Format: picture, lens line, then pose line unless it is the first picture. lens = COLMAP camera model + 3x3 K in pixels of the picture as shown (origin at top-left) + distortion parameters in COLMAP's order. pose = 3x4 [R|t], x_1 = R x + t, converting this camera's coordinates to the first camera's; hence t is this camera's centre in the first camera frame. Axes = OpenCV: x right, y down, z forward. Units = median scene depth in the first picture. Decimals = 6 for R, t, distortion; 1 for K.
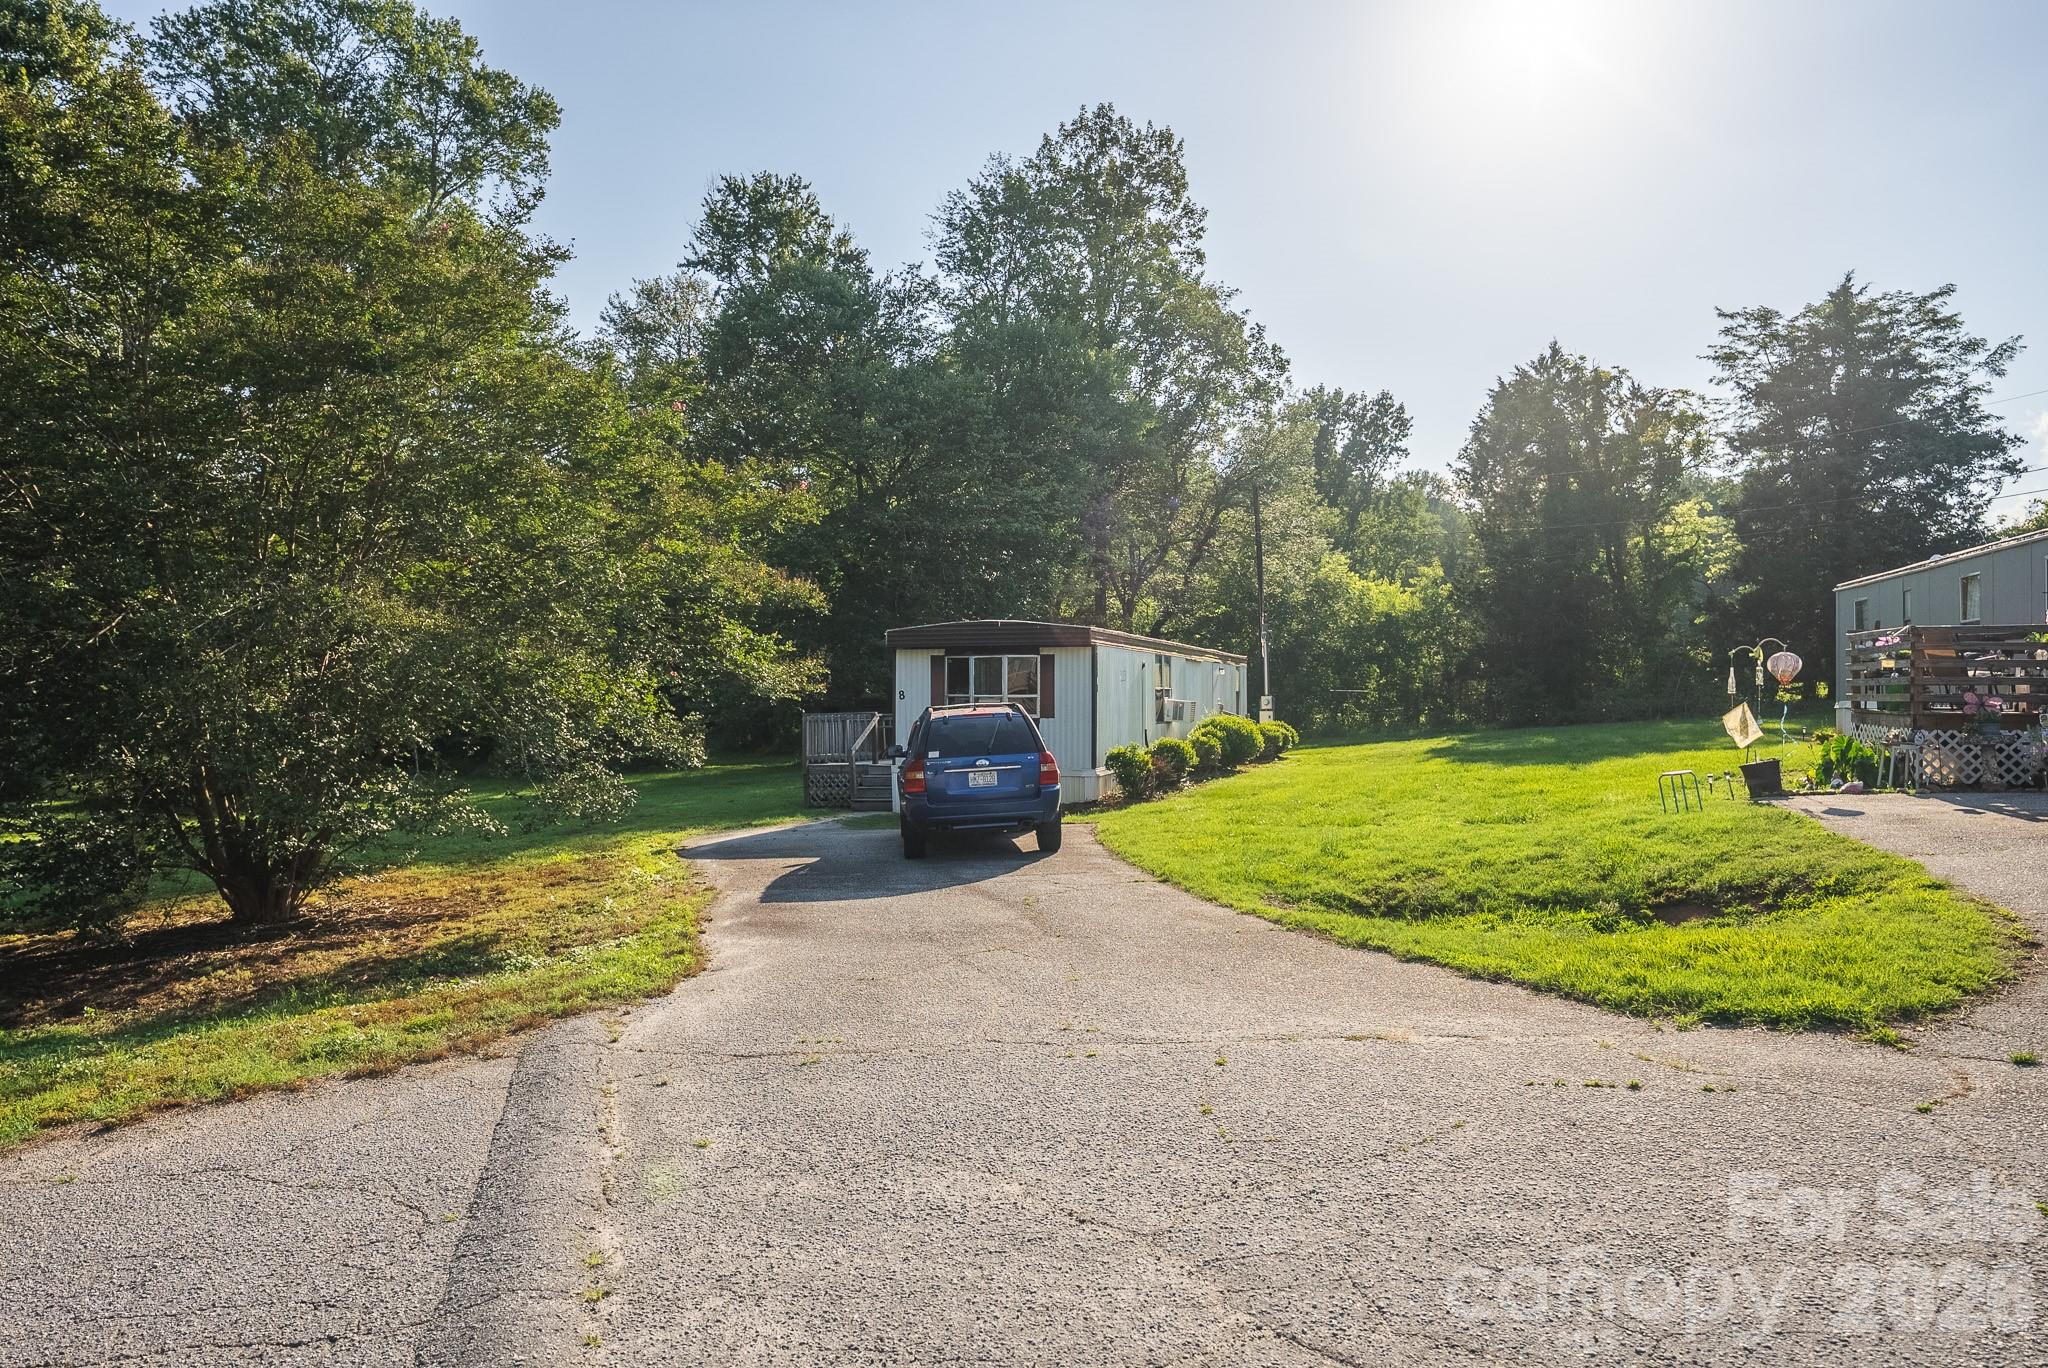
lens RADIAL K [[1342.3, 0, 1030.3], [0, 1342.3, 689.3], [0, 0, 1]] dist [0.022748, -0.001055]
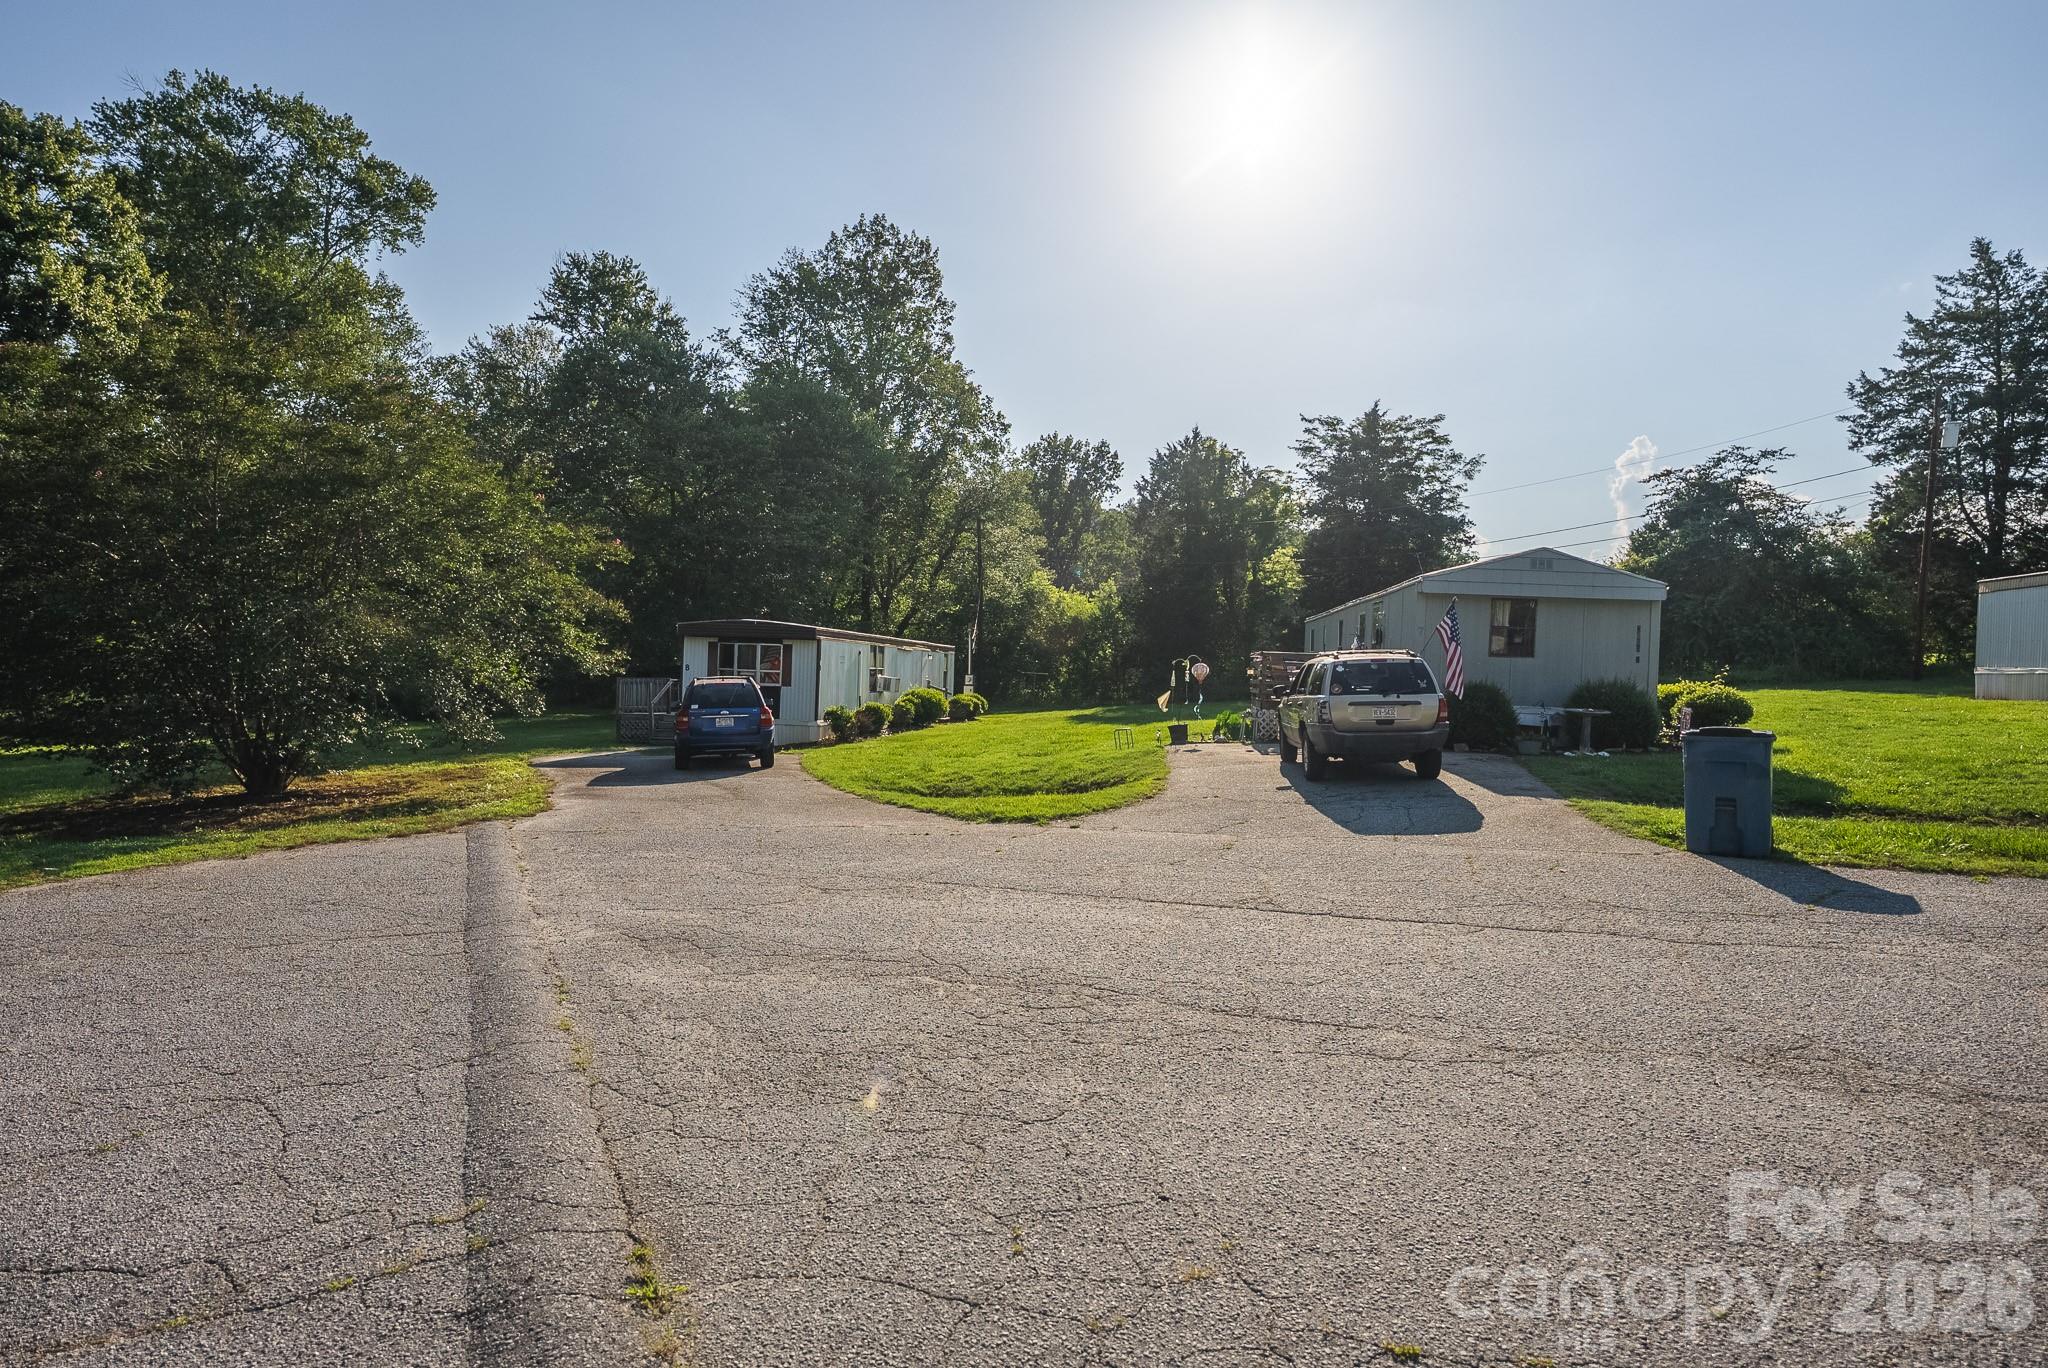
lens RADIAL K [[1131.0, 0, 1028.8], [0, 1131.0, 695.1], [0, 0, 1]] dist [0.000740, -0.000423]
pose [[0.984445, 0.031885, 0.172774, 0.032632], [-0.036724, 0.999016, 0.024885, -0.005626], [-0.171810, -0.030843, 0.984647, -0.157685]]
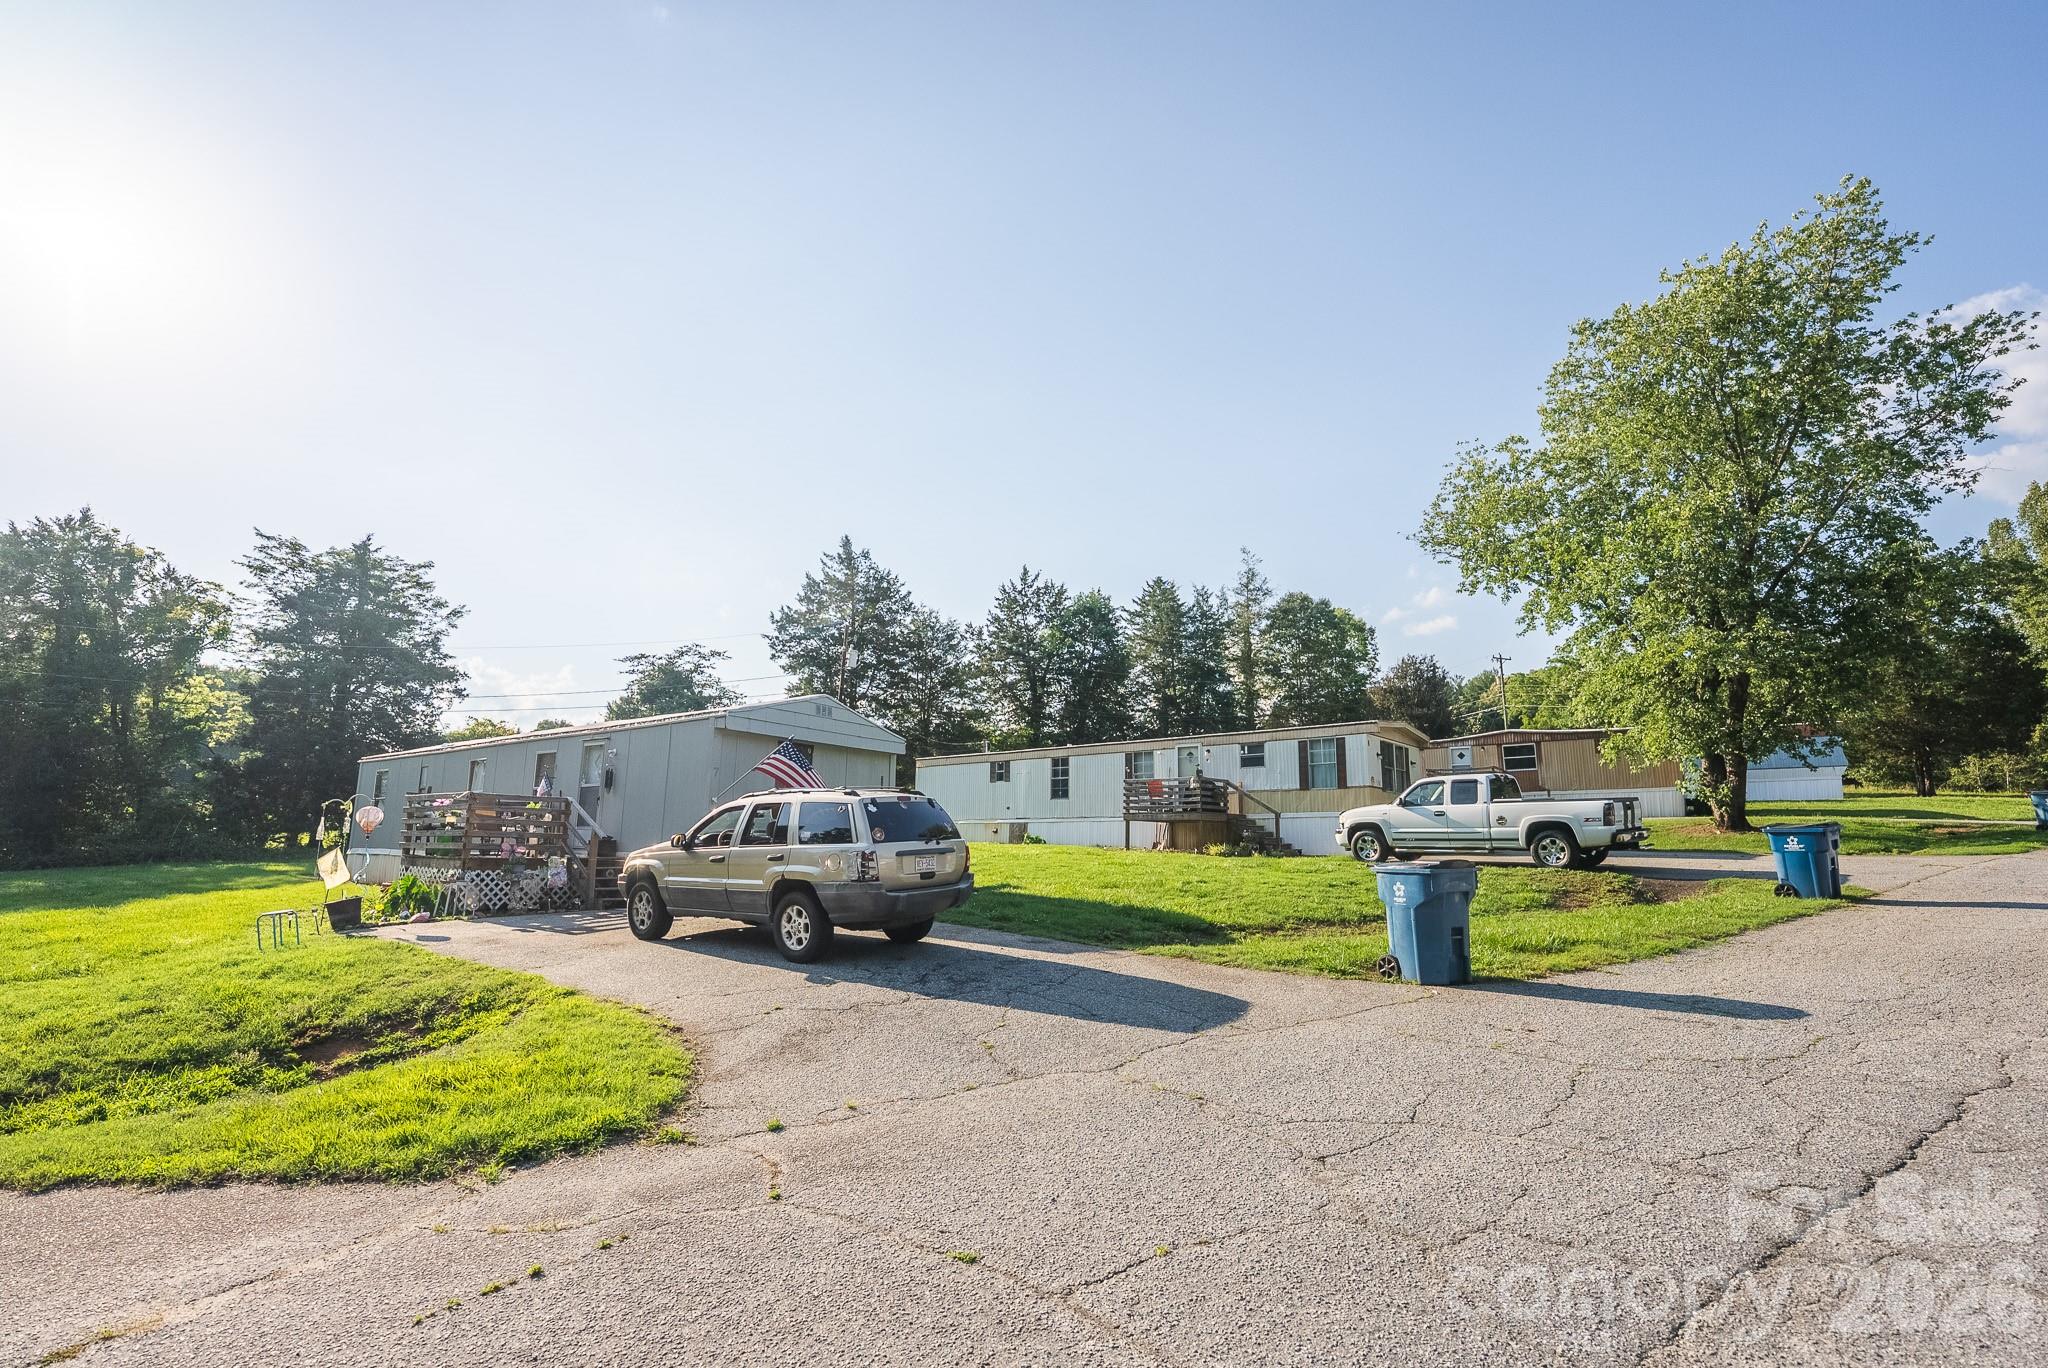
lens RADIAL K [[924.6, 0, 1031.4], [0, 924.6, 689.0], [0, 0, 1]] dist [-0.014007, 0.000206]
pose [[0.336996, 0.170578, 0.925925, -0.009612], [-0.016005, 0.984346, -0.175516, 0.001549], [-0.941370, 0.044329, 0.334451, 0.060755]]
